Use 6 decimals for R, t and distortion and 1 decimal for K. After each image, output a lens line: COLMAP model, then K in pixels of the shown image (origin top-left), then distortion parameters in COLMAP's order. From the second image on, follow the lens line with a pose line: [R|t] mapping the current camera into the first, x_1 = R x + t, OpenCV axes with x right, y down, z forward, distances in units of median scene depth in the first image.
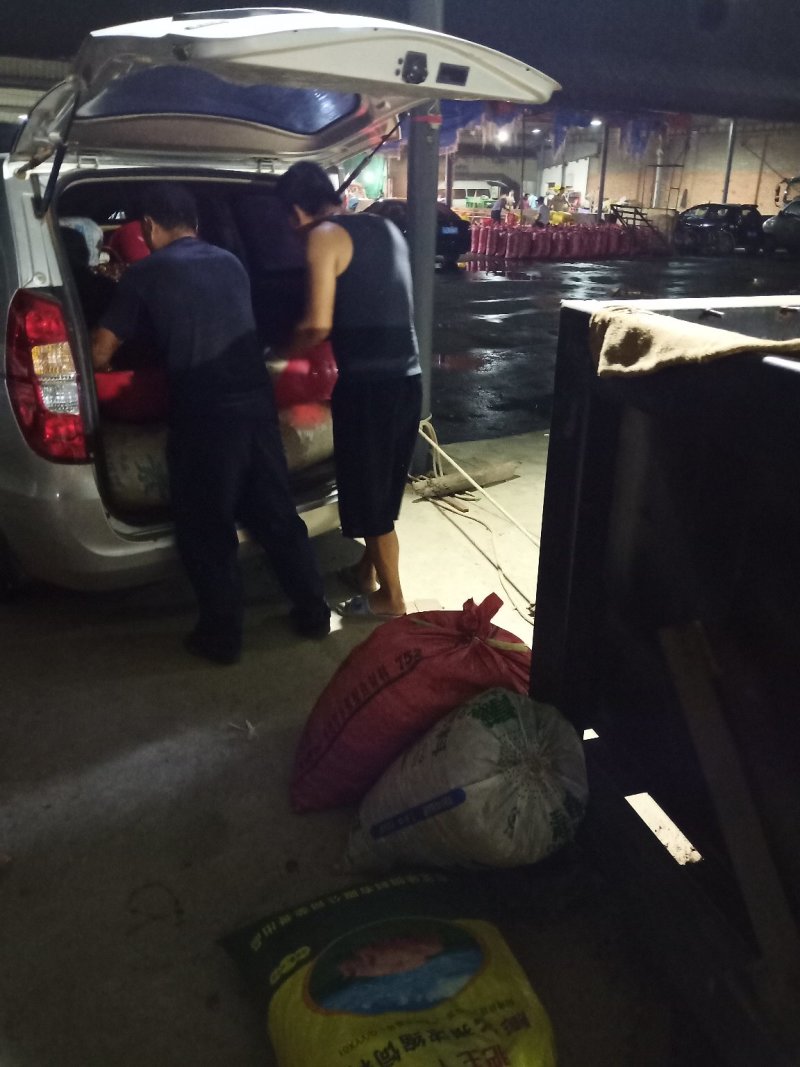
lens RADIAL K [[837.8, 0, 400.0], [0, 837.8, 533.5], [0, 0, 1]] dist [-0.004388, -0.003950]
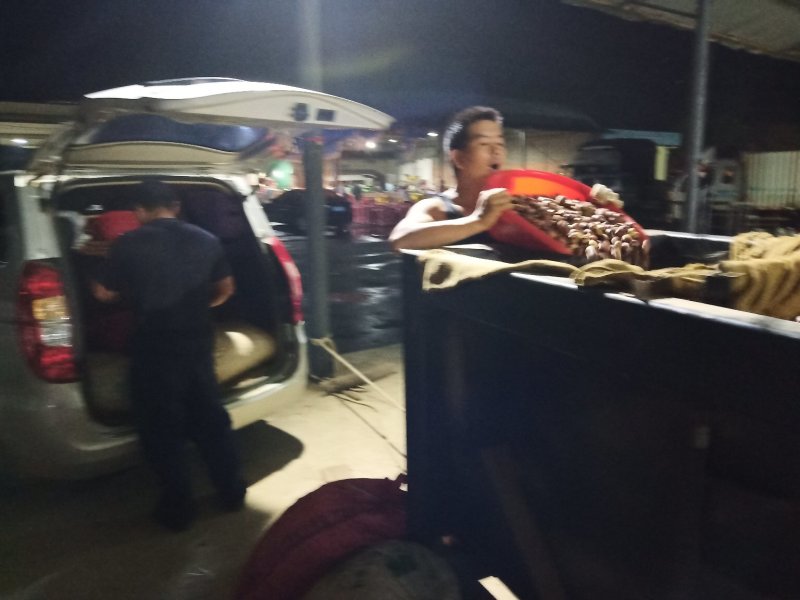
lens RADIAL K [[665.7, 0, 400.0], [0, 665.7, 300.0], [0, 0, 1]] dist [0.013331, 0.005799]
pose [[0.990144, -0.058431, 0.127279, 0.016608], [0.083530, 0.975856, -0.201811, 0.045976], [-0.112414, 0.210454, 0.971119, -0.131336]]
